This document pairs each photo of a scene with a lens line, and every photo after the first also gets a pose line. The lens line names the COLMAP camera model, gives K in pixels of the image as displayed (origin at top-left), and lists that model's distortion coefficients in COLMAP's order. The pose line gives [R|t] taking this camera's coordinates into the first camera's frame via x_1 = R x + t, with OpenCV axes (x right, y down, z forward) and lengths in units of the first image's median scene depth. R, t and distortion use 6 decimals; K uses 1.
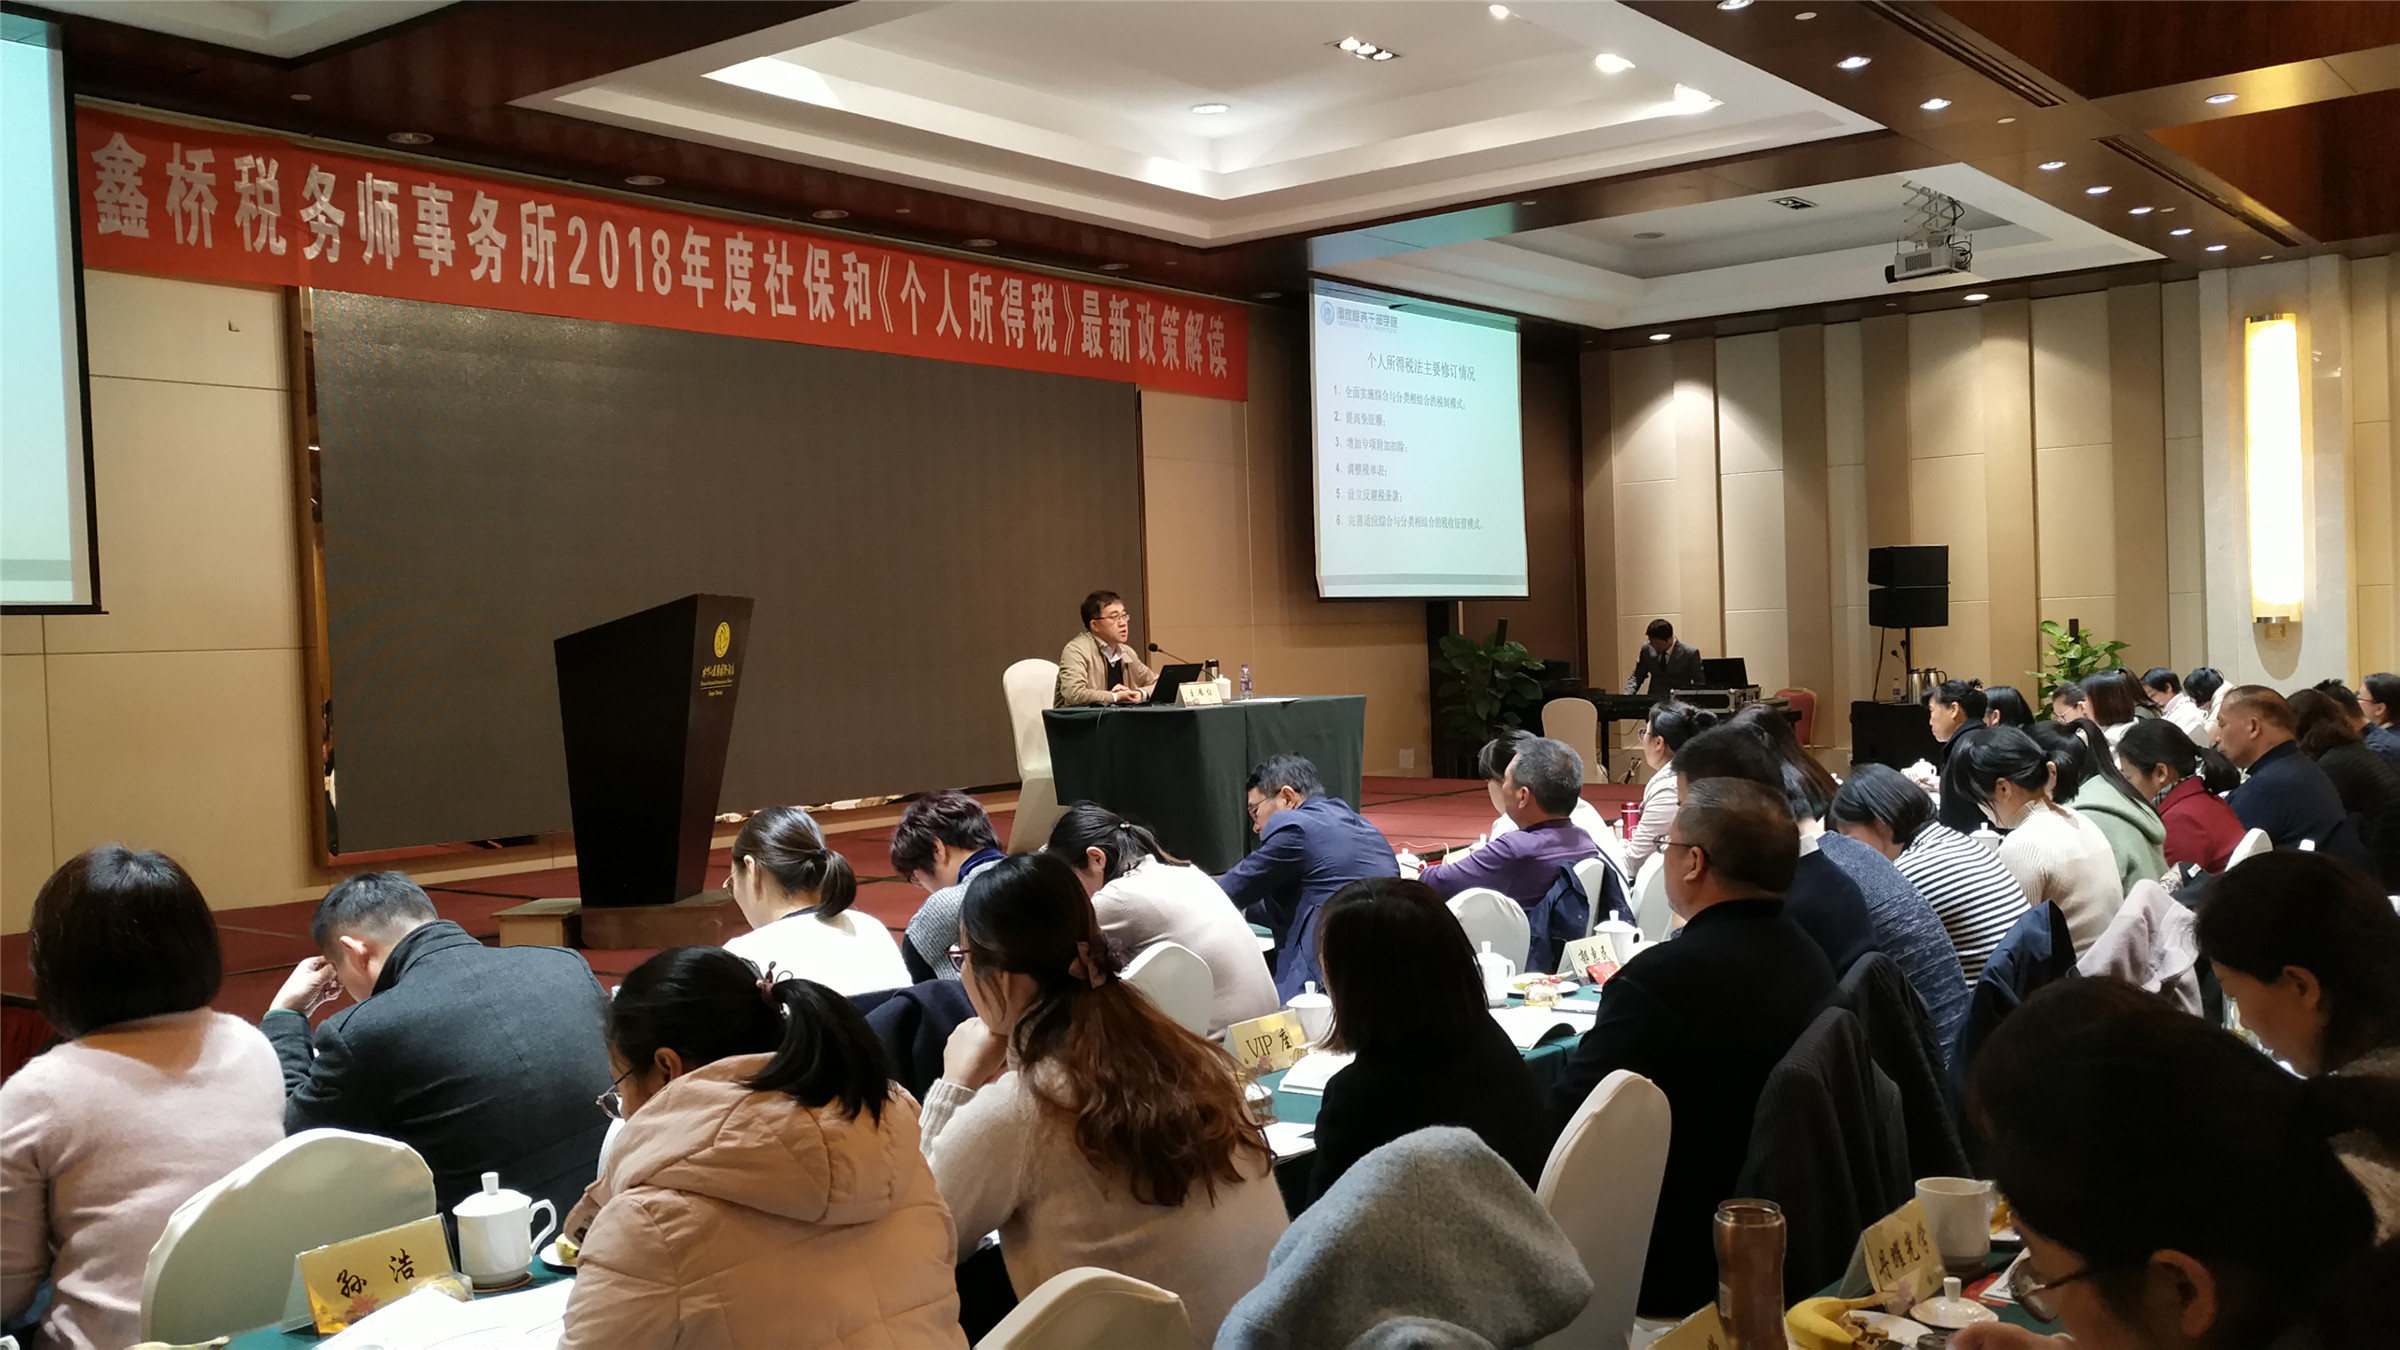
lens RADIAL K [[2119.9, 0, 1199.0], [0, 2119.9, 688.3], [0, 0, 1]] dist [-0.064286, 0.127535]
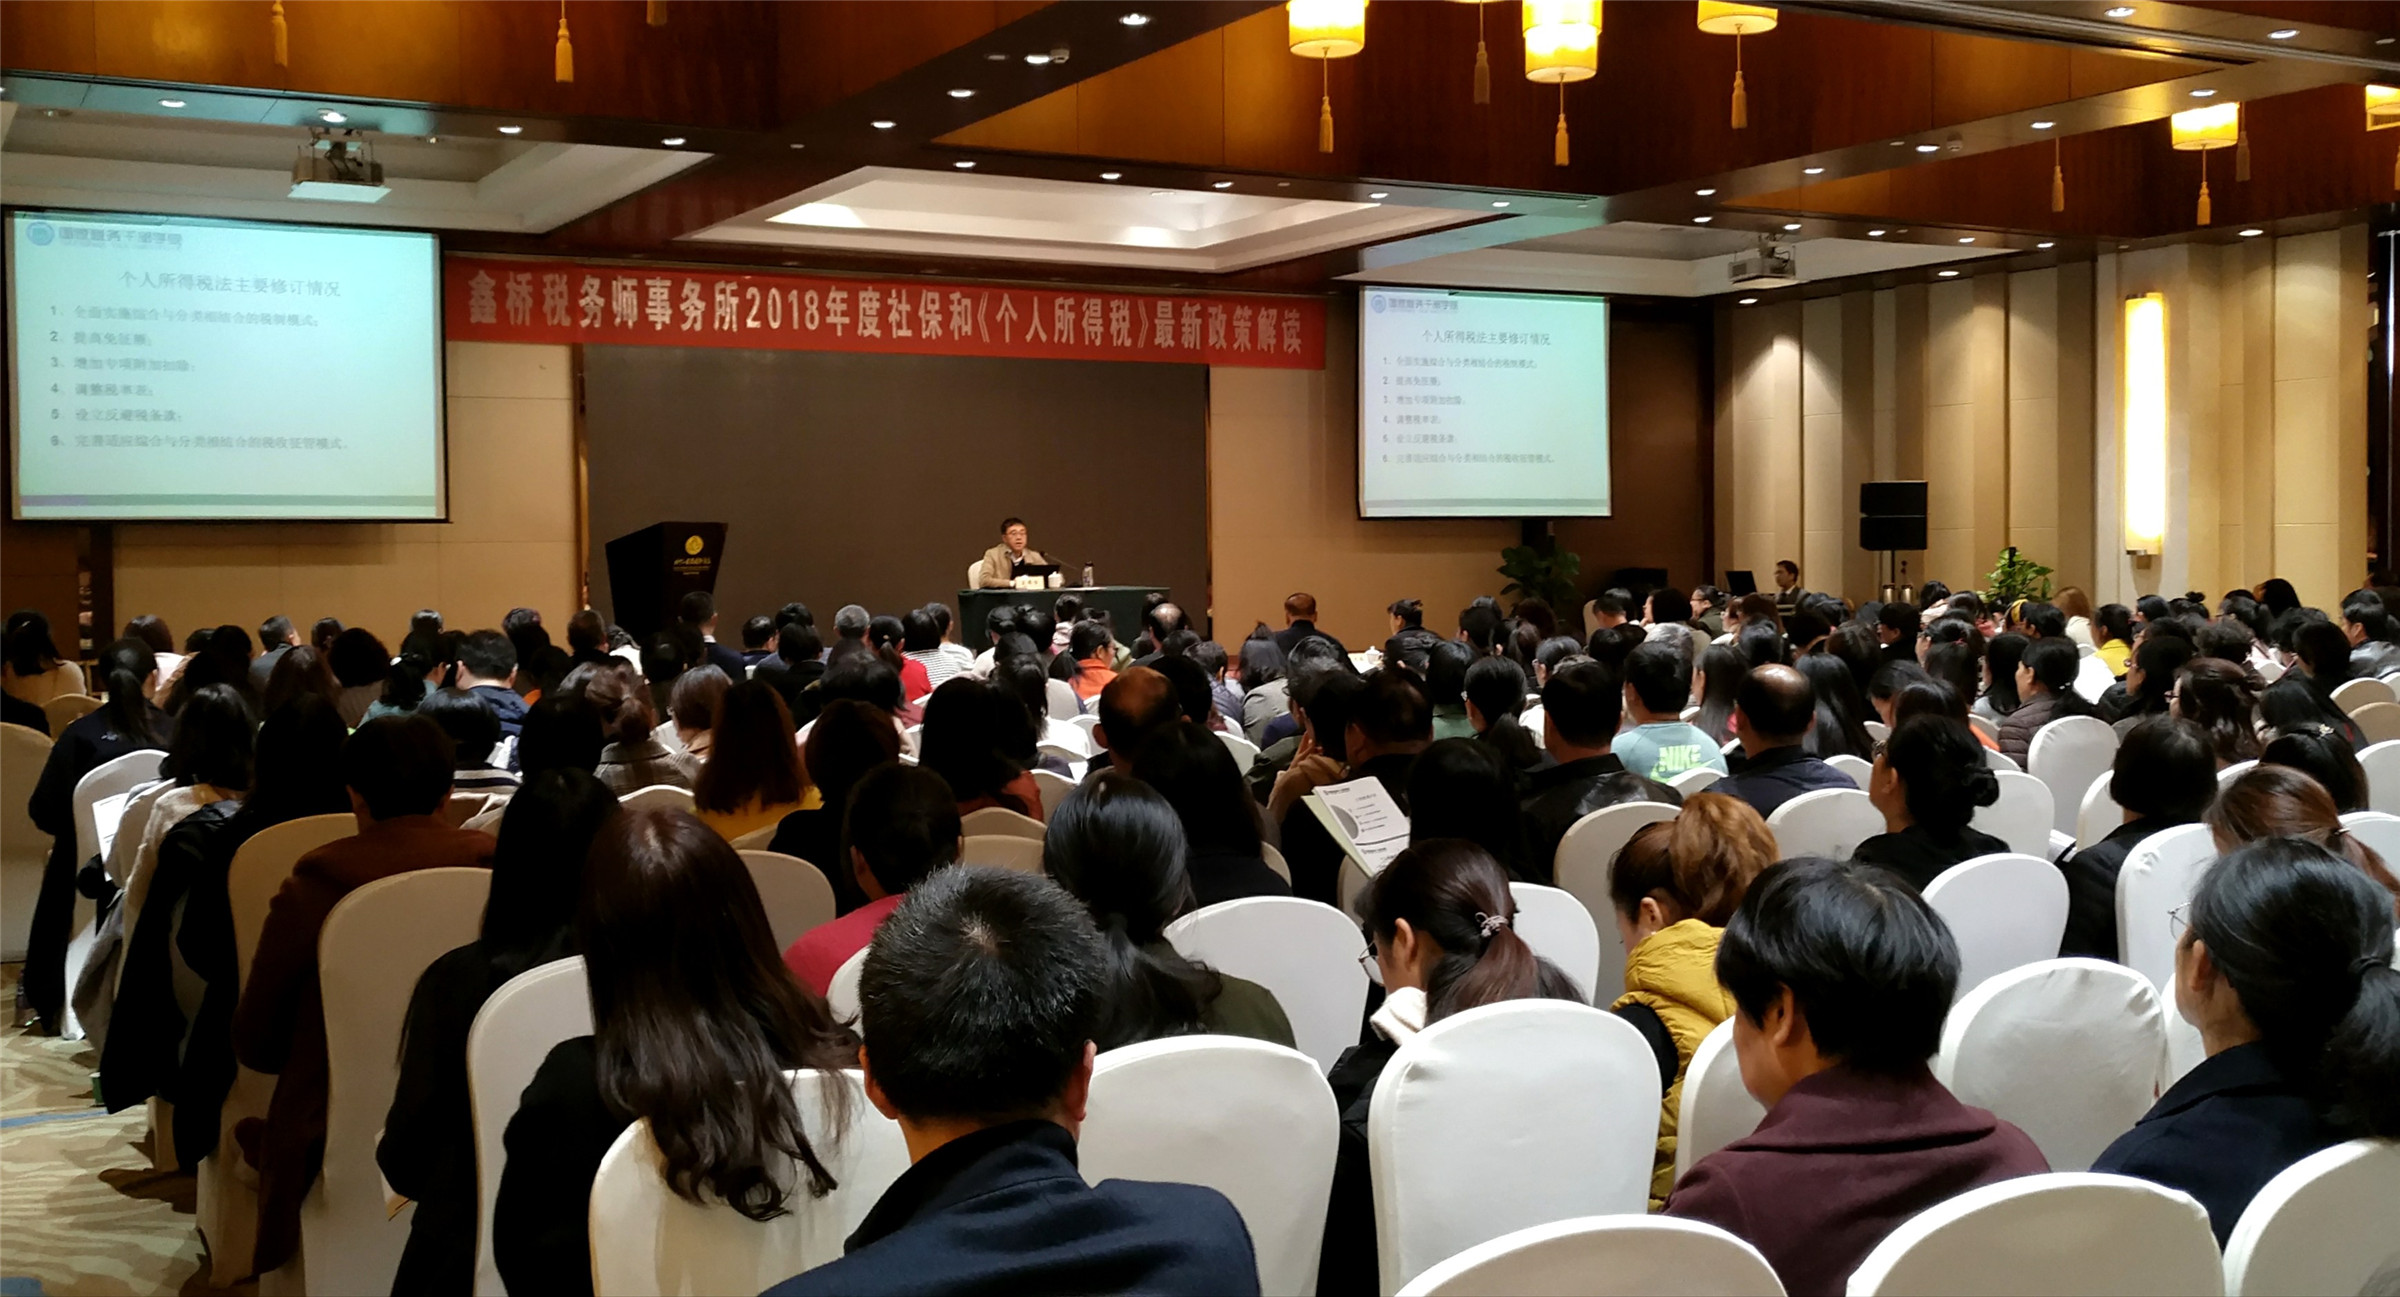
lens RADIAL K [[2298.8, 0, 1184.3], [0, 2298.8, 655.6], [0, 0, 1]] dist [0.001841, 0.000000]
pose [[0.919970, 0.045789, -0.389305, 0.686998], [-0.031039, 0.998545, 0.044097, -0.019806], [0.390758, -0.028484, 0.920053, -0.518354]]
